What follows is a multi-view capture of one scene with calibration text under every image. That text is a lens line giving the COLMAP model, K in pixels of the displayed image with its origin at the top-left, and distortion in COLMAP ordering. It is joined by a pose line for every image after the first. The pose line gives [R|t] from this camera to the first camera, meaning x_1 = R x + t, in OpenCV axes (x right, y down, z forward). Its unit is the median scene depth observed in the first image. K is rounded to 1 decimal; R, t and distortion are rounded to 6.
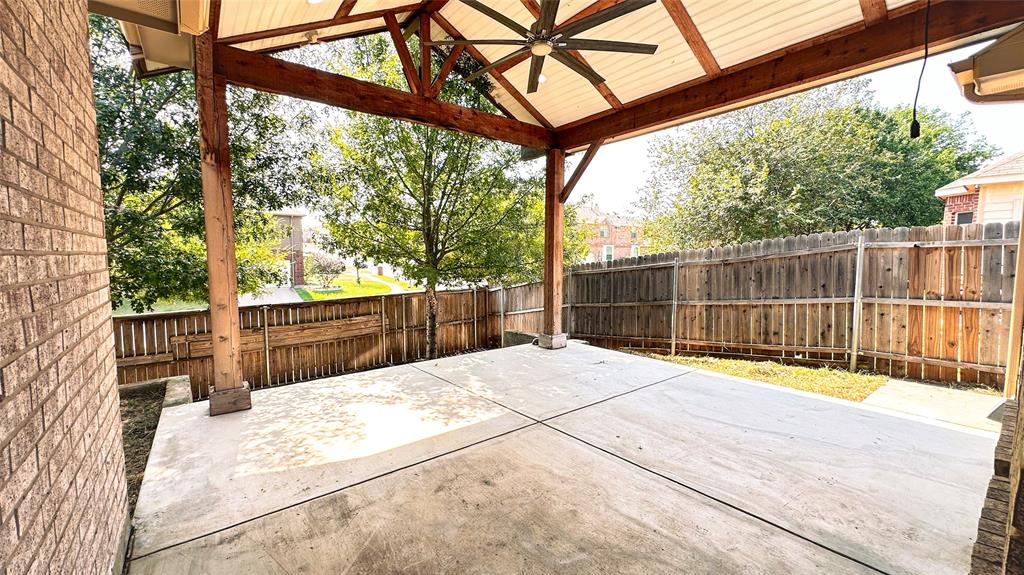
lens RADIAL K [[413.6, 0, 515.3], [0, 413.6, 285.3], [0, 0, 1]] dist [-0.002845, 0.000151]
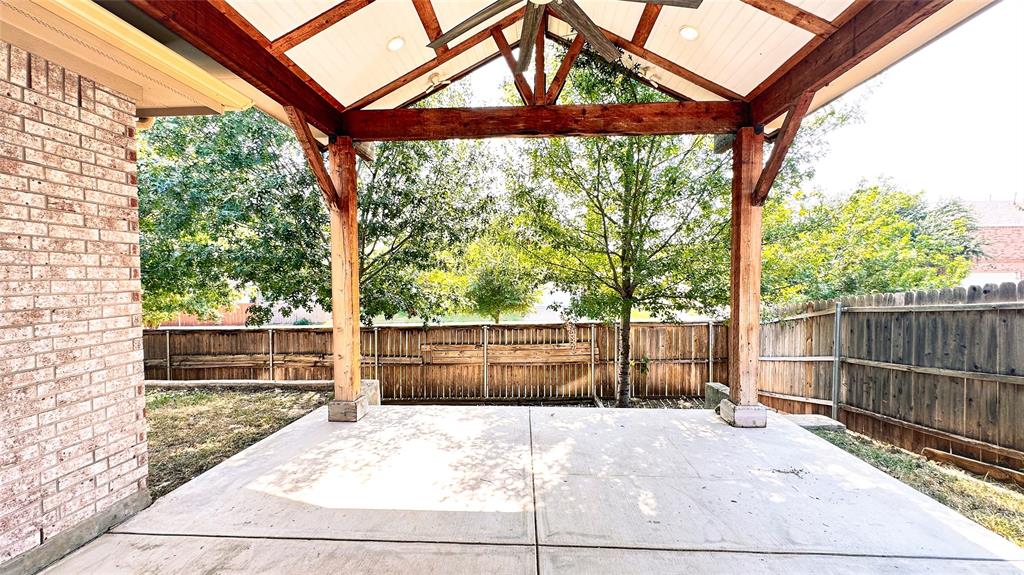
lens RADIAL K [[413.6, 0, 513.5], [0, 413.6, 285.4], [0, 0, 1]] dist [-0.002845, 0.000151]
pose [[0.749076, 0.011759, -0.662380, 0.214216], [-0.044703, 0.998461, -0.032830, -0.027667], [0.660974, 0.054203, 0.748449, 0.212859]]
